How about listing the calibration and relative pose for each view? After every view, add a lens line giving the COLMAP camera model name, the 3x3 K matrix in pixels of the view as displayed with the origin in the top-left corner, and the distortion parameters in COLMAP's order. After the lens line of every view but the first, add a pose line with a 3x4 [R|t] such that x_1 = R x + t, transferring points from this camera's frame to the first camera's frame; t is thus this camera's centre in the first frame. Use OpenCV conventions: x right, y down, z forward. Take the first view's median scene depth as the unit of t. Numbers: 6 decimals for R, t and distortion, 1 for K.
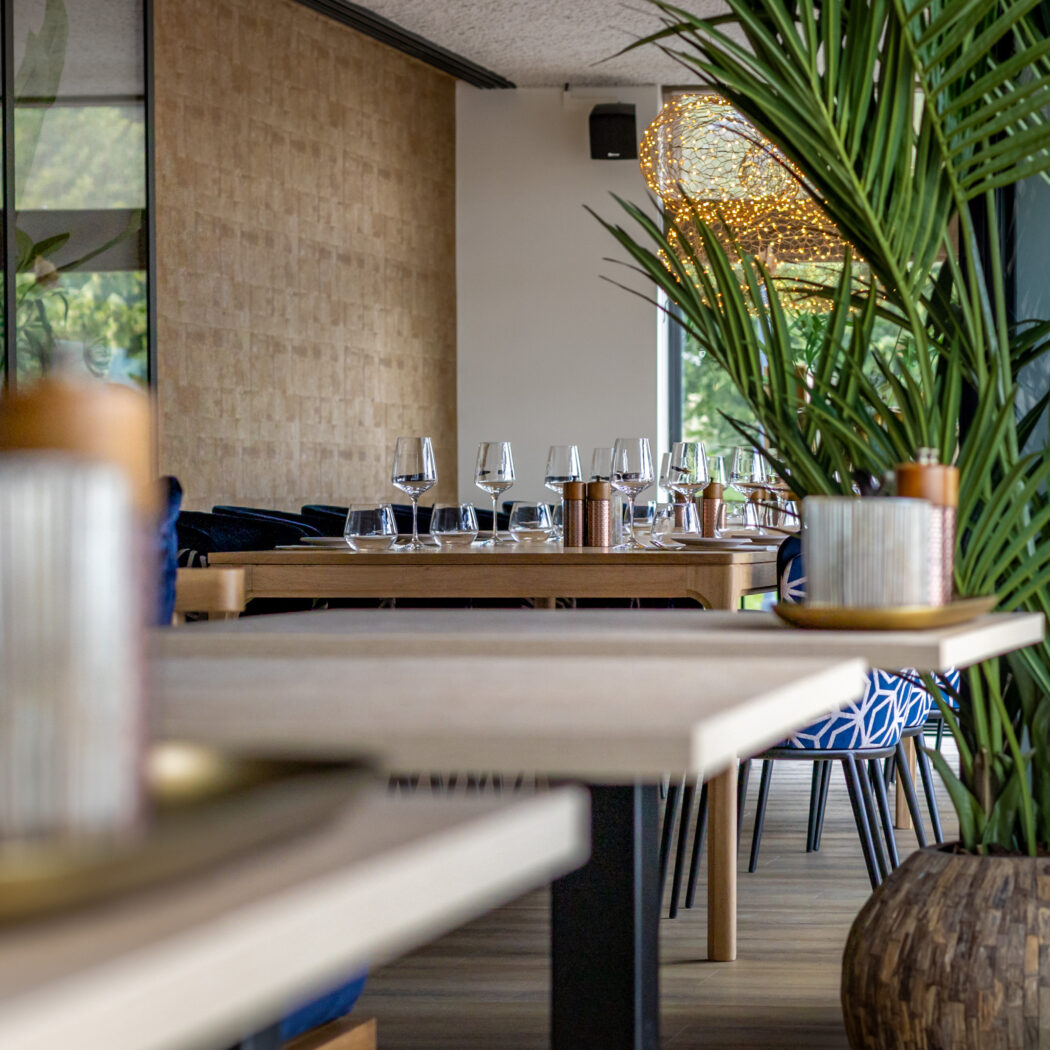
lens RADIAL K [[3328.8, 0, 525.0], [0, 3328.8, 525.0], [0, 0, 1]] dist [0.101637, 1.511149]
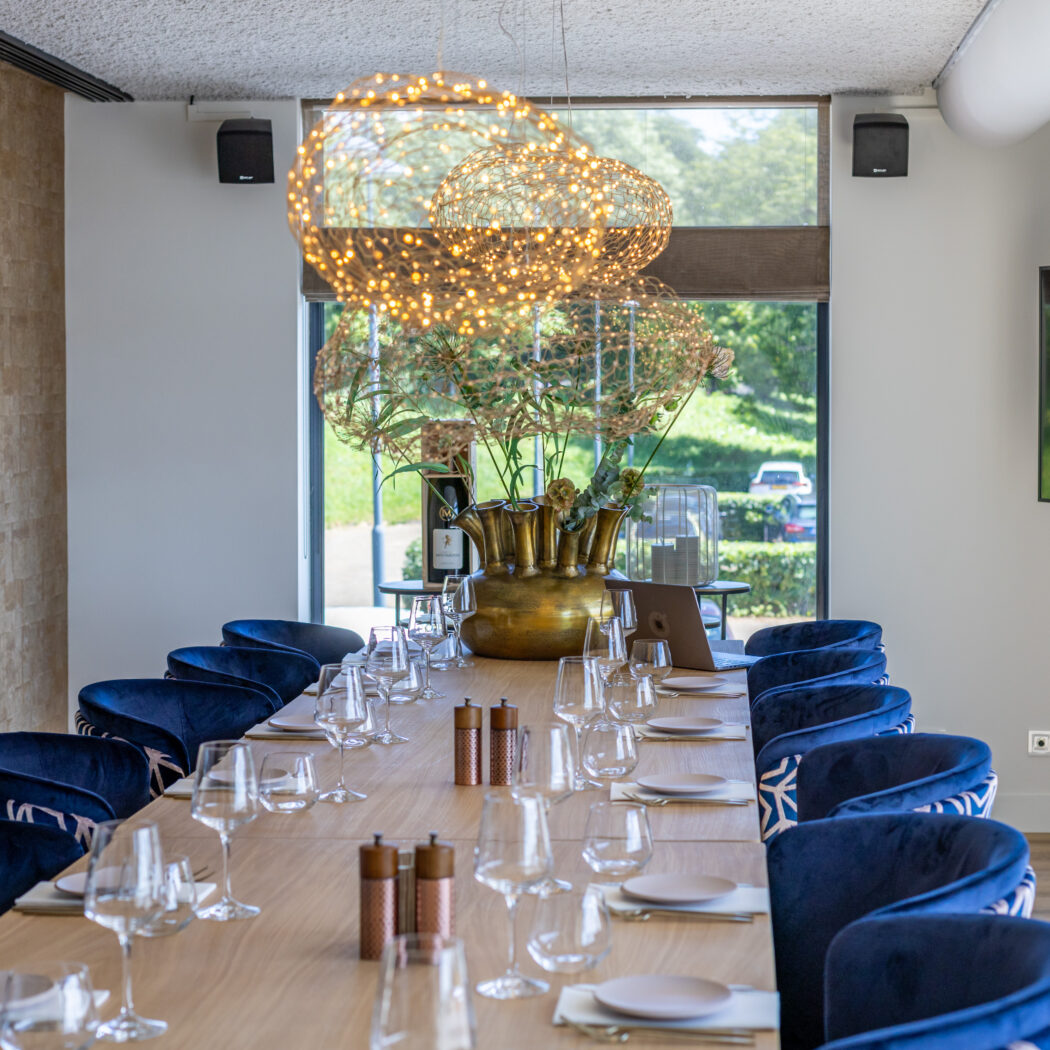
lens RADIAL K [[2618.8, 0, 525.0], [0, 2618.8, 525.0], [0, 0, 1]] dist [-0.066438, -0.661542]
pose [[0.991467, -0.005232, 0.130256, 0.009714], [0.002160, 0.999716, 0.023718, -0.037106], [-0.130343, -0.023235, 0.991197, 0.318130]]
